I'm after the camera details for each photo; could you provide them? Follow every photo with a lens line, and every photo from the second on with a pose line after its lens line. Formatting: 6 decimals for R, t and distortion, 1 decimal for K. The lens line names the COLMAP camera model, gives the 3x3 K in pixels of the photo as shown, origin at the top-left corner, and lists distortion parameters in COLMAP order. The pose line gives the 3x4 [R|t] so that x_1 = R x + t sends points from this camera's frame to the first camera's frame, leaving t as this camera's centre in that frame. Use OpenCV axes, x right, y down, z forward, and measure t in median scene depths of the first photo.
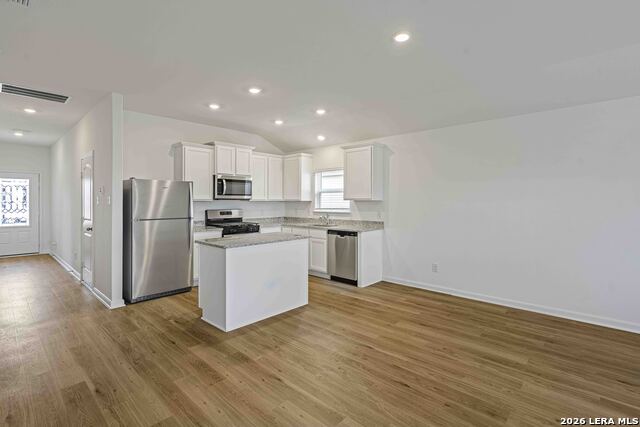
lens RADIAL K [[304.0, 0, 318.3], [0, 304.0, 202.9], [0, 0, 1]] dist [0.000326, 0.000483]
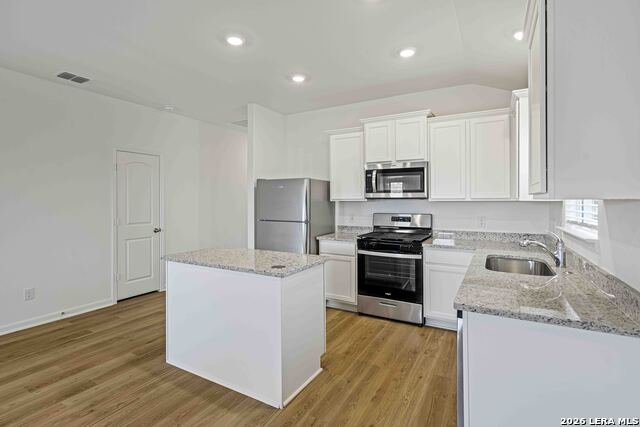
lens RADIAL K [[314.0, 0, 319.0], [0, 314.0, 197.8], [0, 0, 1]] dist [0.003256, 0.000248]
pose [[0.219757, -0.008702, -0.975516, 0.360943], [-0.003514, 0.999947, -0.009711, -0.006484], [0.975548, 0.005562, 0.219715, 0.707102]]
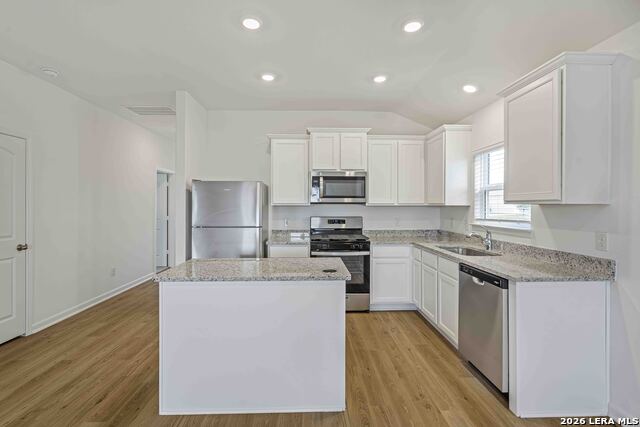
lens RADIAL K [[304.0, 0, 318.3], [0, 304.0, 202.9], [0, 0, 1]] dist [0.000326, 0.000483]
pose [[0.700677, -0.005955, -0.713454, 0.219793], [-0.004438, 0.999909, -0.012705, -0.003072], [0.713465, 0.012069, 0.700587, 0.459654]]
